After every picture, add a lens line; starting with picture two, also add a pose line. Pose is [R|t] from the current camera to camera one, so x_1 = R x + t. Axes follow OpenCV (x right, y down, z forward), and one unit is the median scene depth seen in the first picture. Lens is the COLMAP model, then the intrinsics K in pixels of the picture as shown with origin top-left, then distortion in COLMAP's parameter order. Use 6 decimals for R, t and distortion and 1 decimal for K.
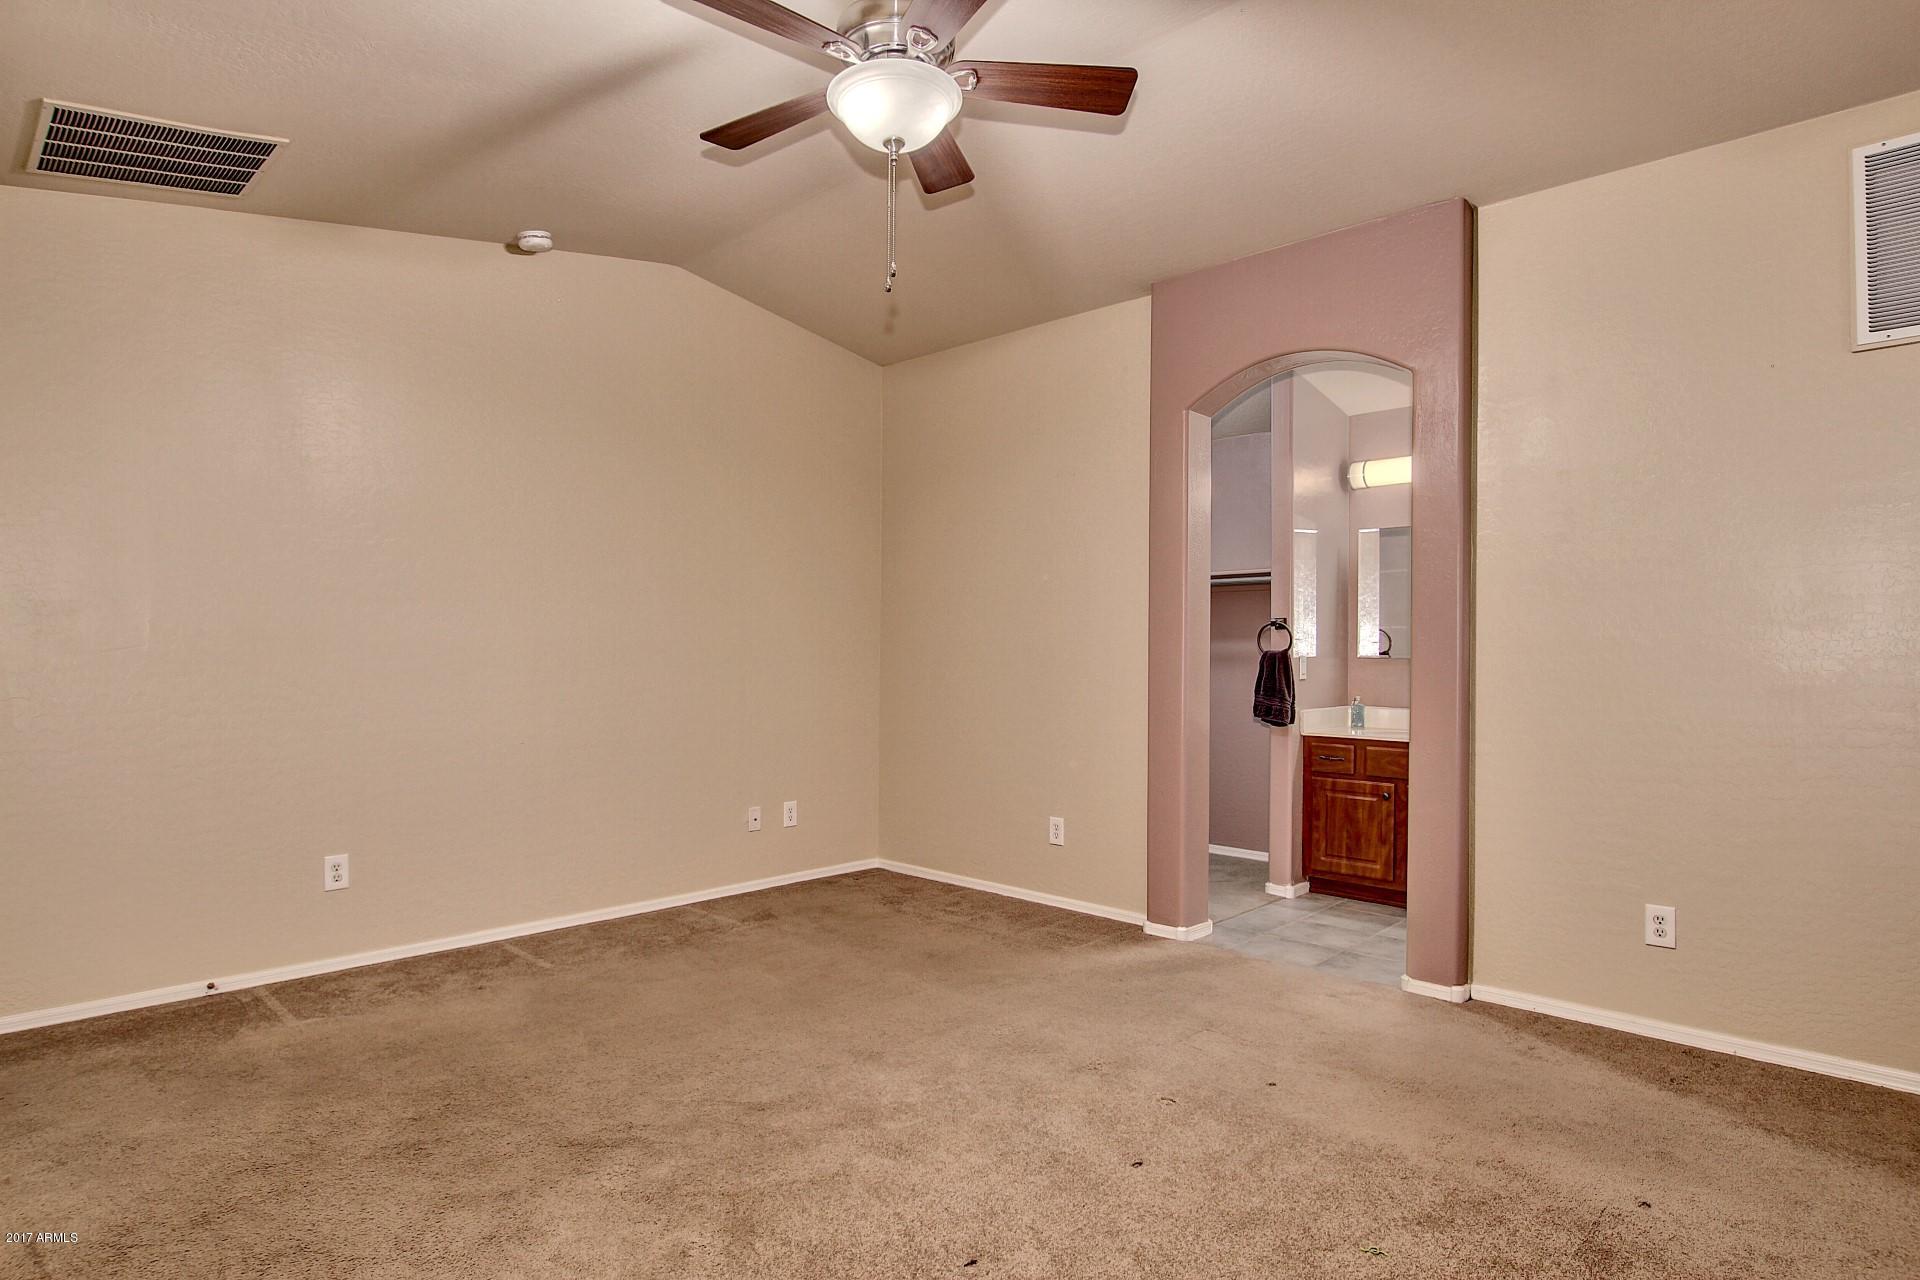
lens RADIAL K [[1049.8, 0, 960.4], [0, 1049.8, 658.5], [0, 0, 1]] dist [-0.067689, 0.000228]
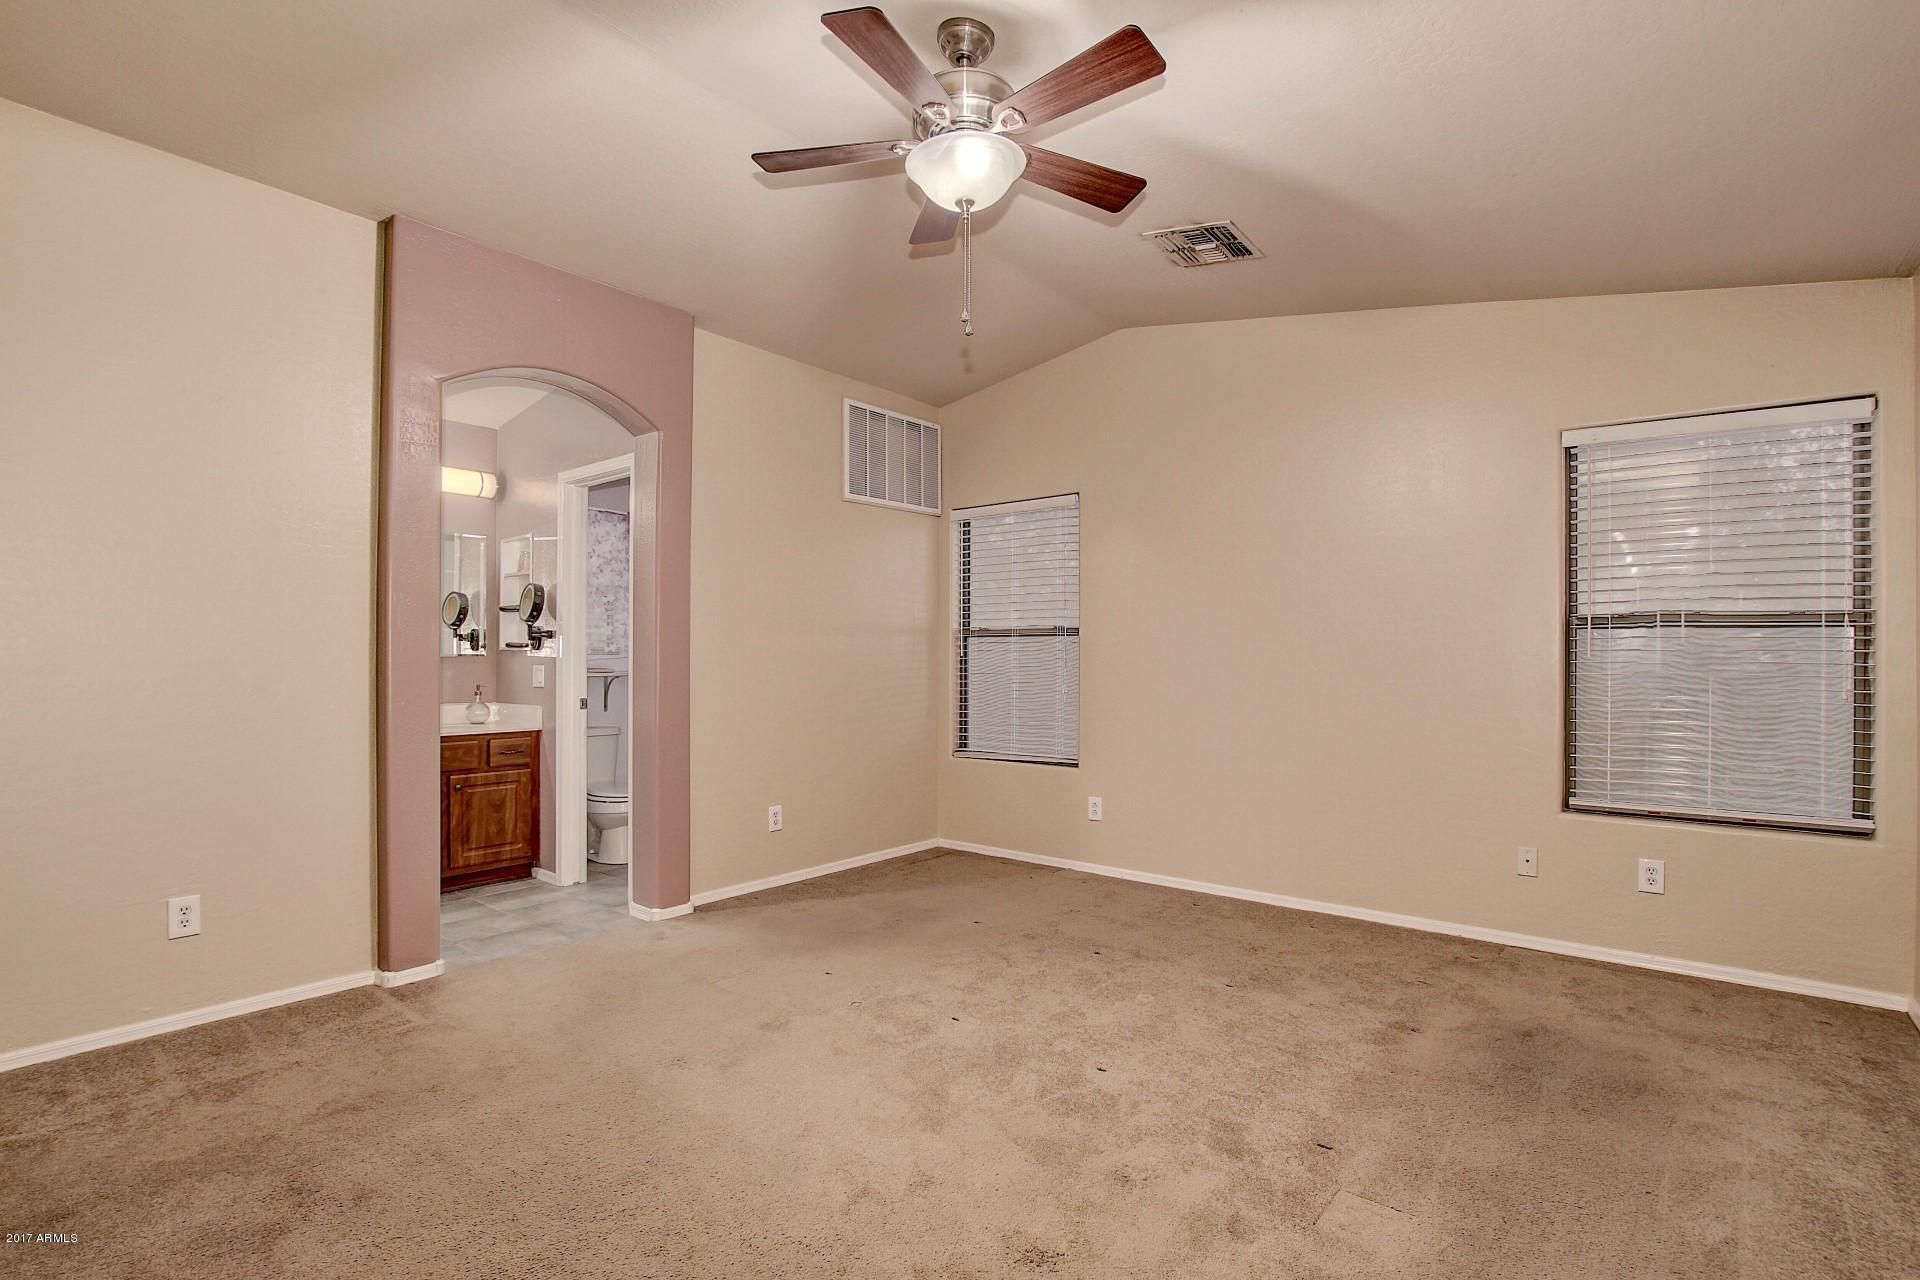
lens RADIAL K [[927.3, 0, 958.6], [0, 927.3, 655.7], [0, 0, 1]] dist [-0.026640, 0.001476]
pose [[-0.132448, -0.002979, 0.991185, -0.762115], [0.001181, 0.999994, 0.003163, -0.006033], [-0.991189, 0.001589, -0.132444, 0.809149]]
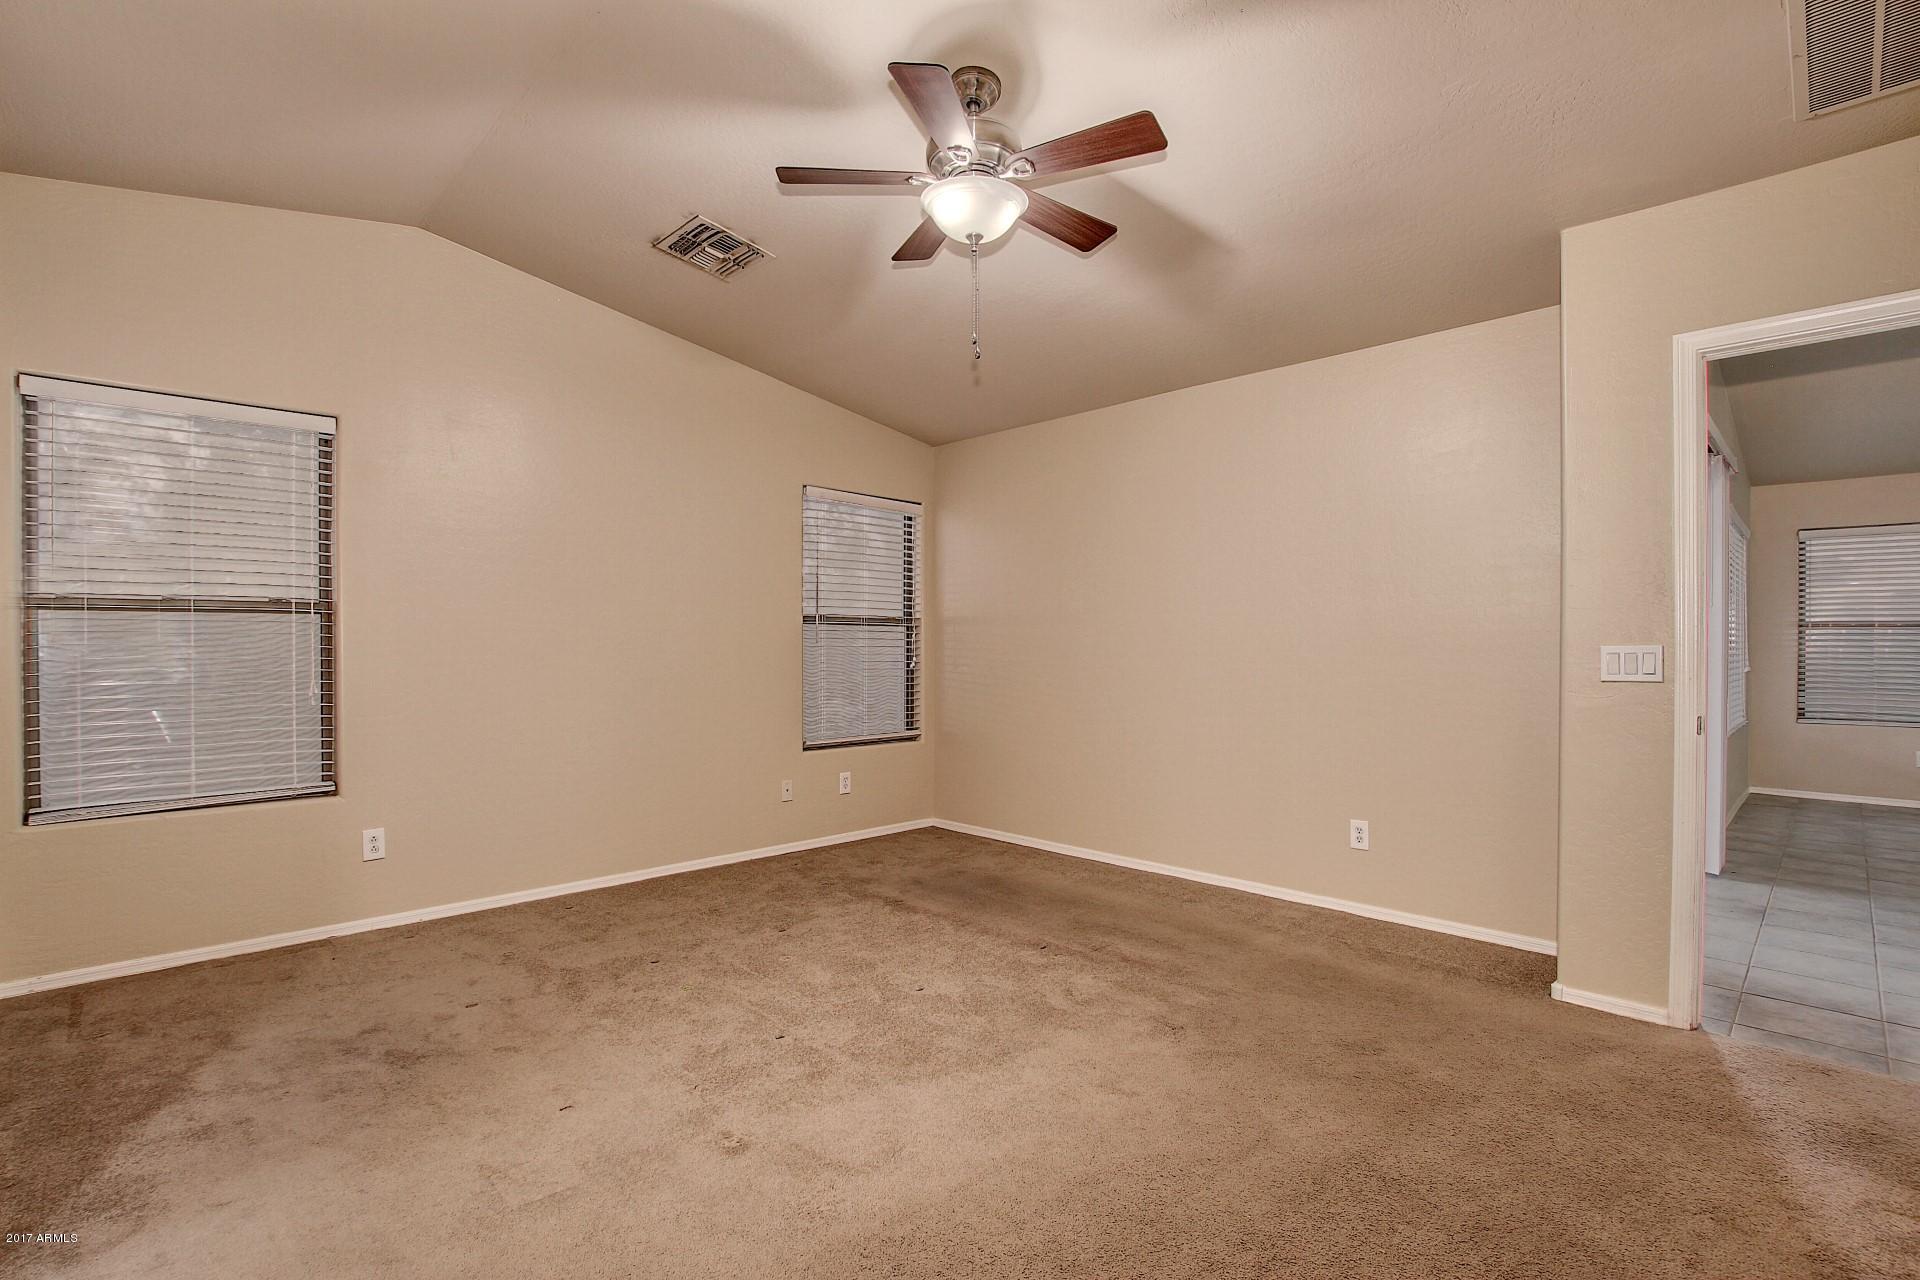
lens RADIAL K [[927.3, 0, 958.6], [0, 927.3, 655.7], [0, 0, 1]] dist [-0.026640, 0.001476]
pose [[-0.998897, -0.005010, -0.046681, -0.003678], [-0.005838, 0.999828, 0.017626, -0.008338], [0.046584, 0.017879, -0.998754, 1.511734]]
